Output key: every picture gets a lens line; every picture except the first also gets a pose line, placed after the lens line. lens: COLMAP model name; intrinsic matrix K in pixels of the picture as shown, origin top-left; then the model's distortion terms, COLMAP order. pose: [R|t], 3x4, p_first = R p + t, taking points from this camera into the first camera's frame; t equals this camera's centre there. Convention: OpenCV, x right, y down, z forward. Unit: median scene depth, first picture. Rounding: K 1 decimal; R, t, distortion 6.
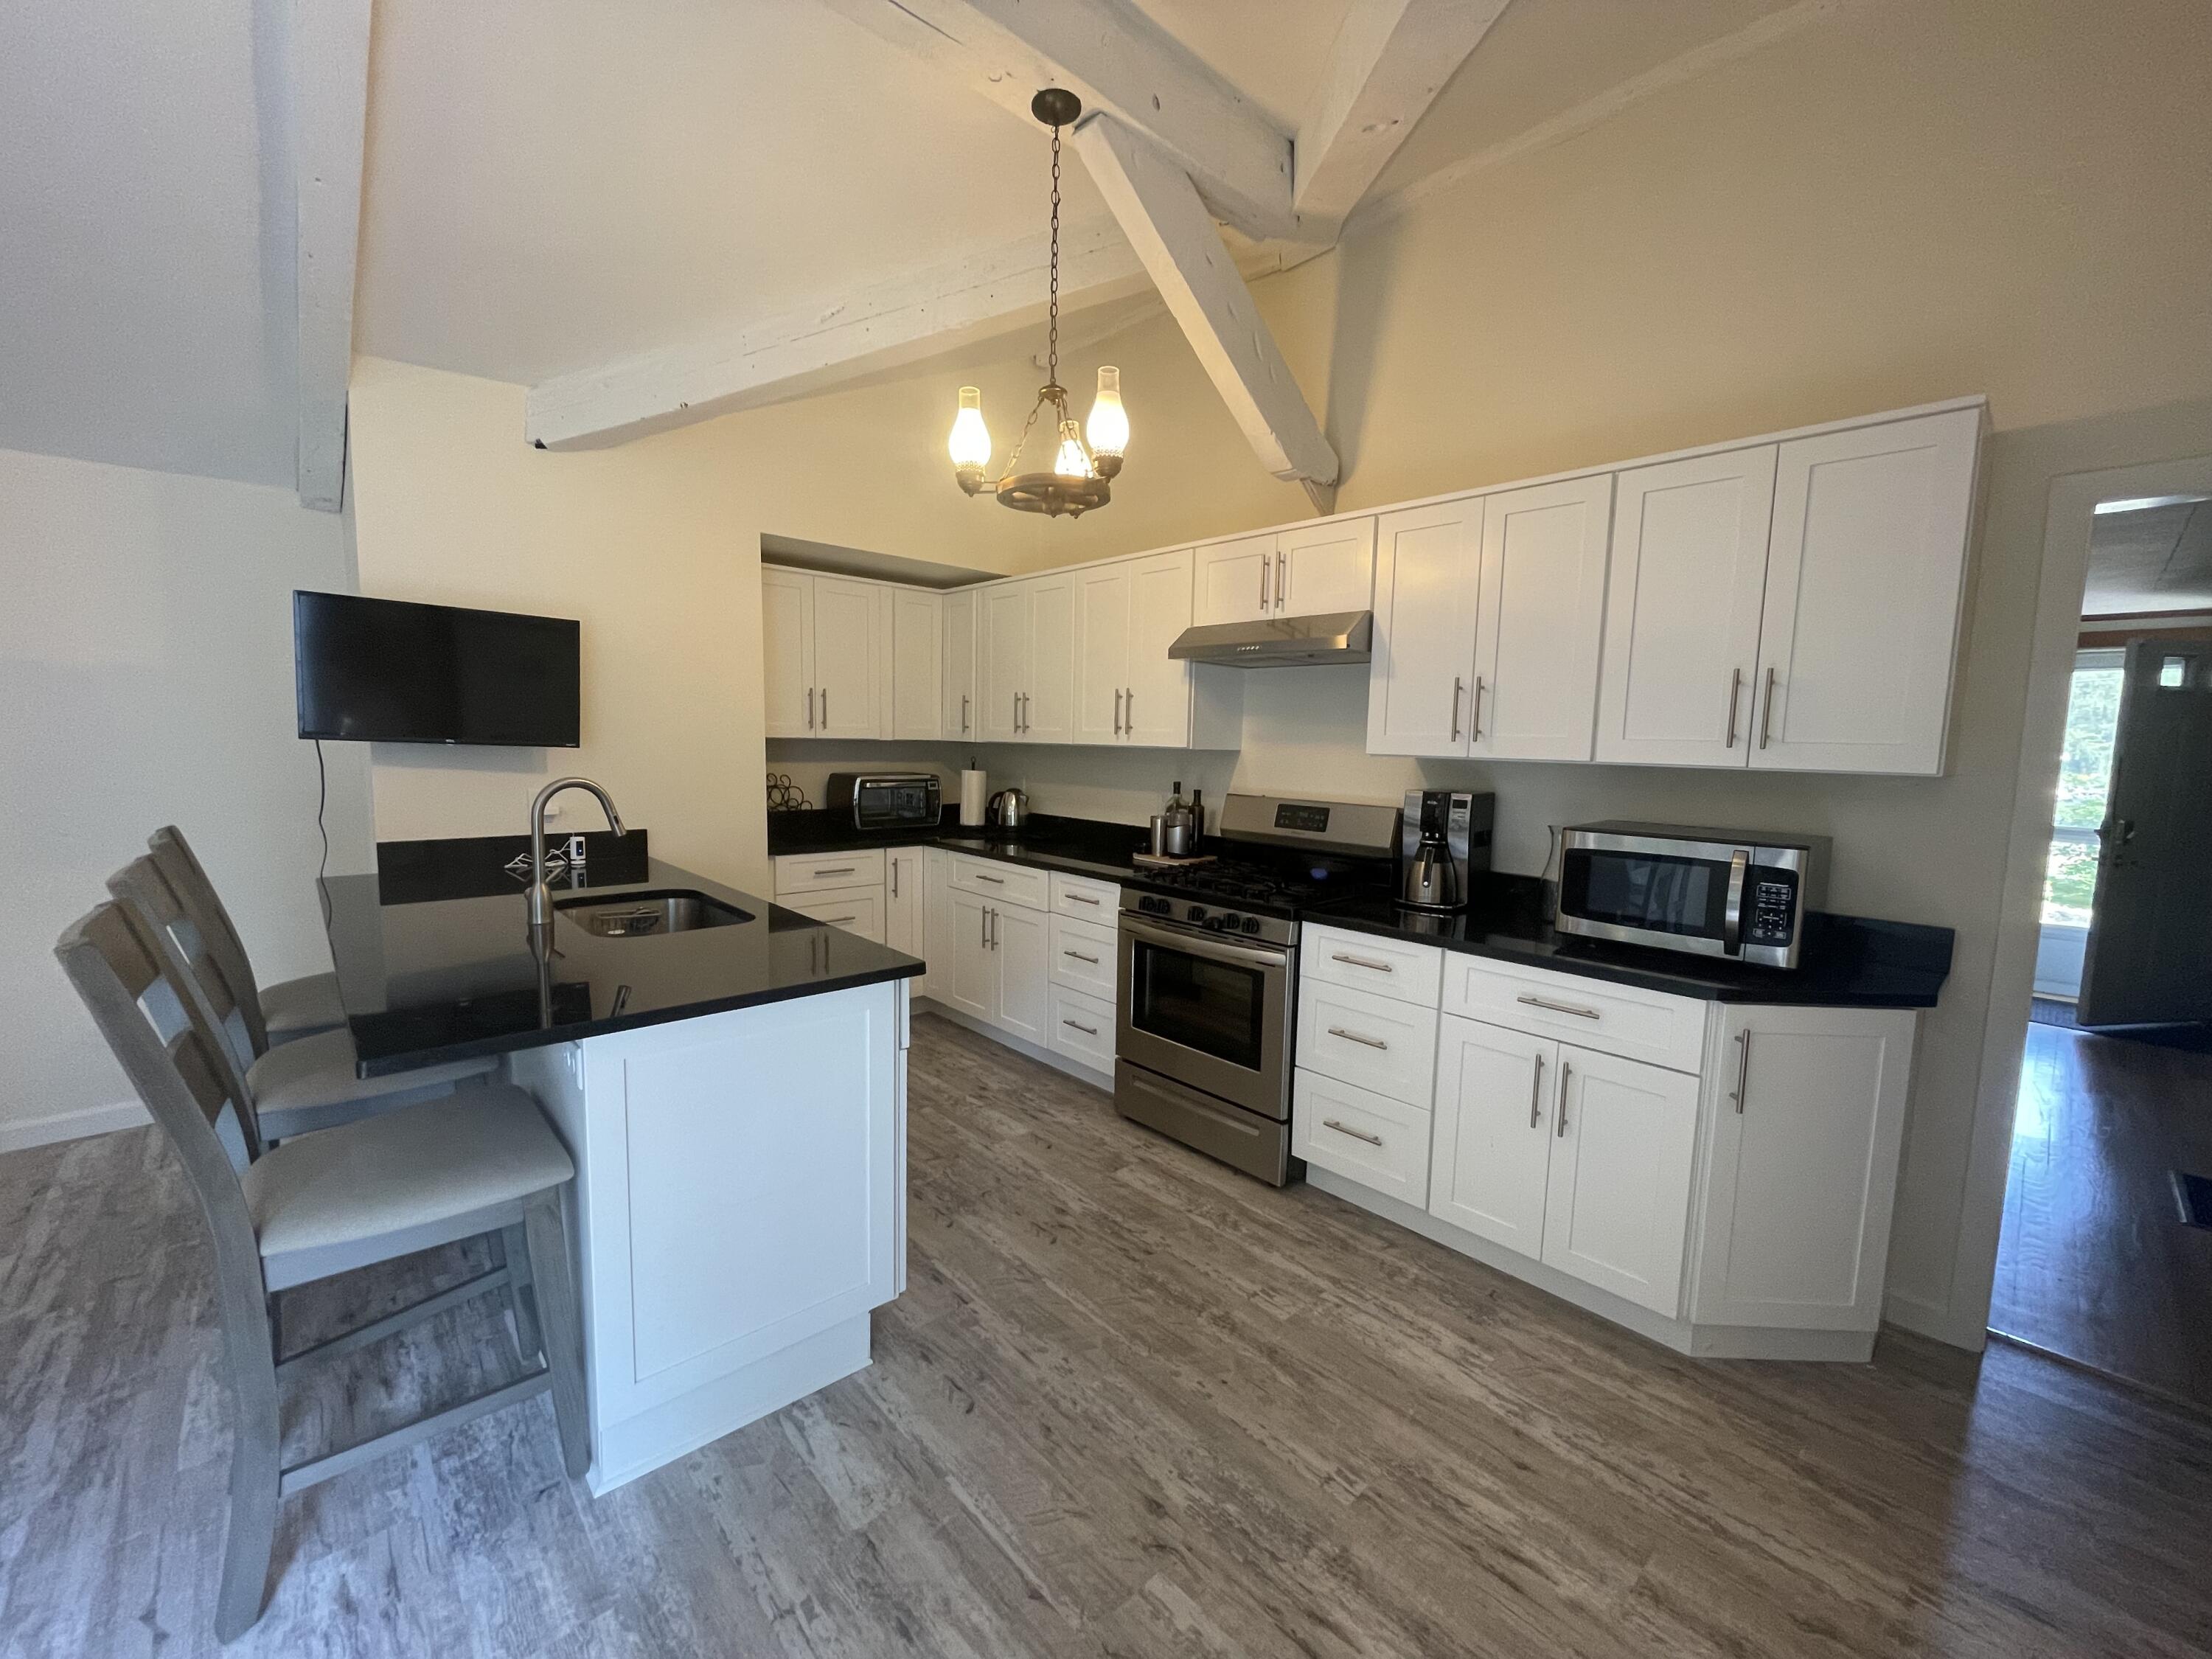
lens RADIAL K [[898.5, 0, 1106.0], [0, 898.5, 829.5], [0, 0, 1]] dist [-0.000270, -0.000014]
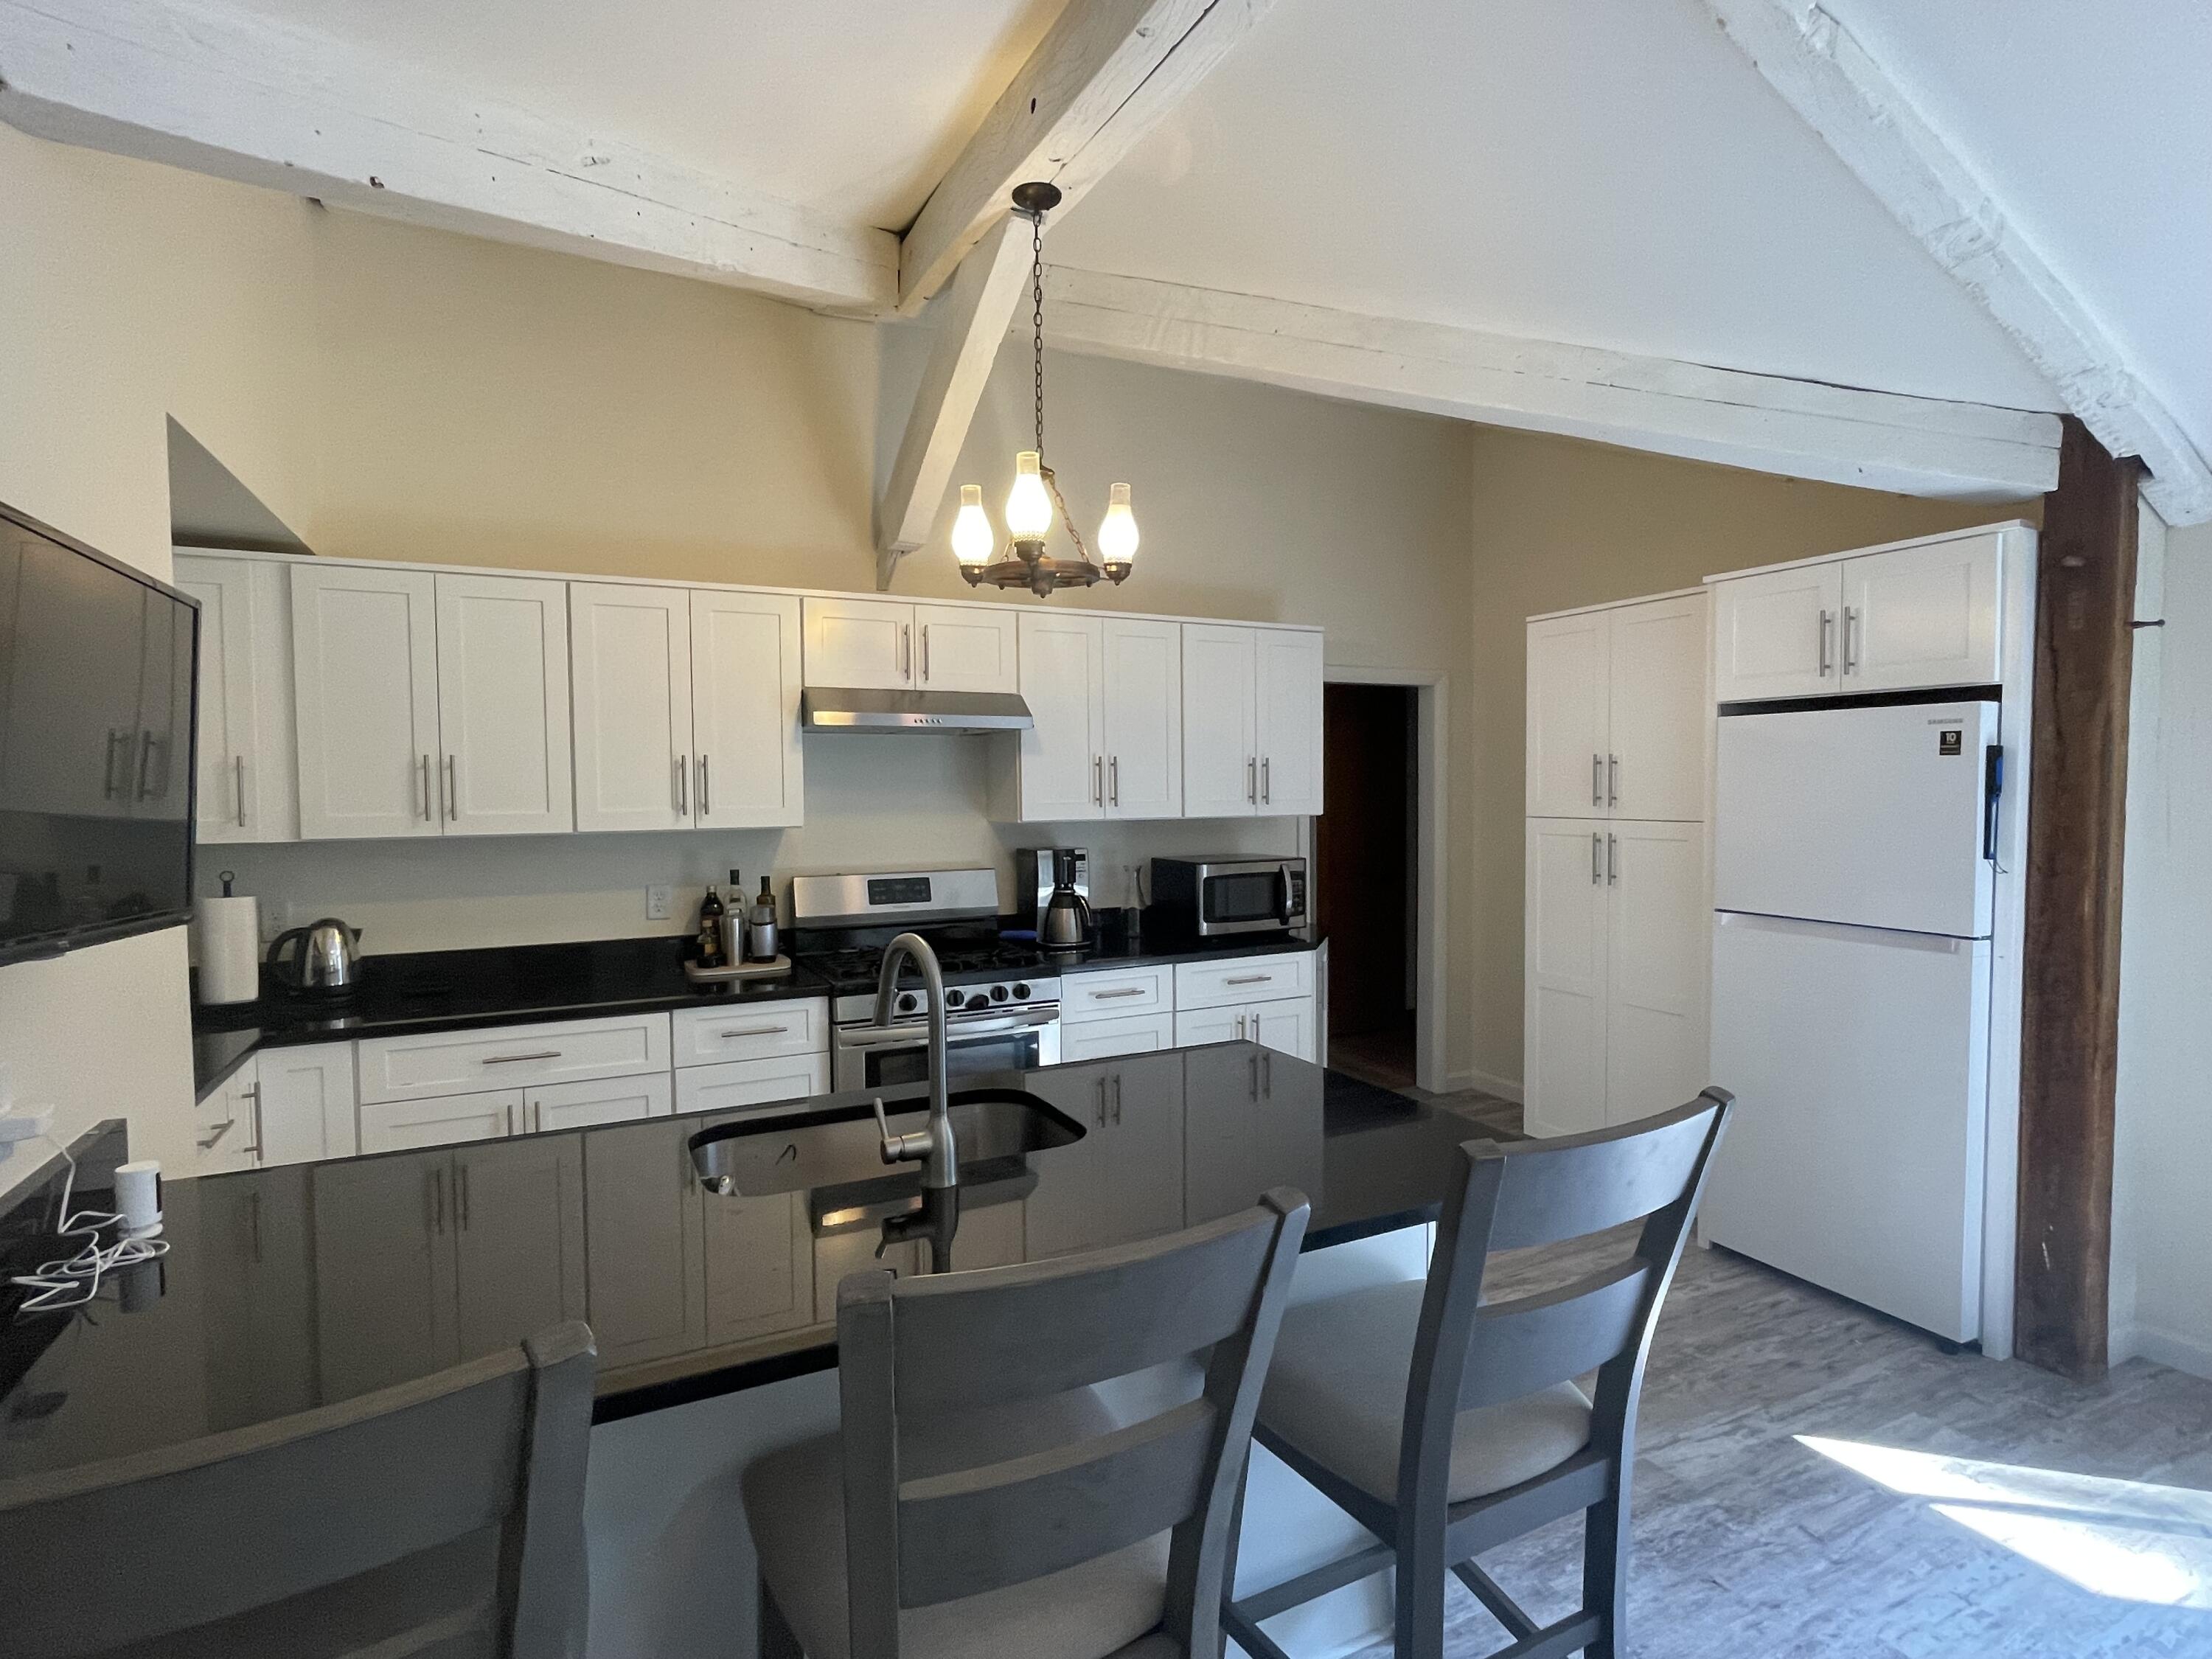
lens RADIAL K [[1098.8, 0, 1106.0], [0, 1098.8, 829.5], [0, 0, 1]] dist [-0.000181, 0.000013]
pose [[0.275371, -0.064193, 0.959192, -0.842832], [0.113354, 0.992976, 0.033912, -0.092152], [-0.954632, 0.099390, 0.280714, 0.436051]]
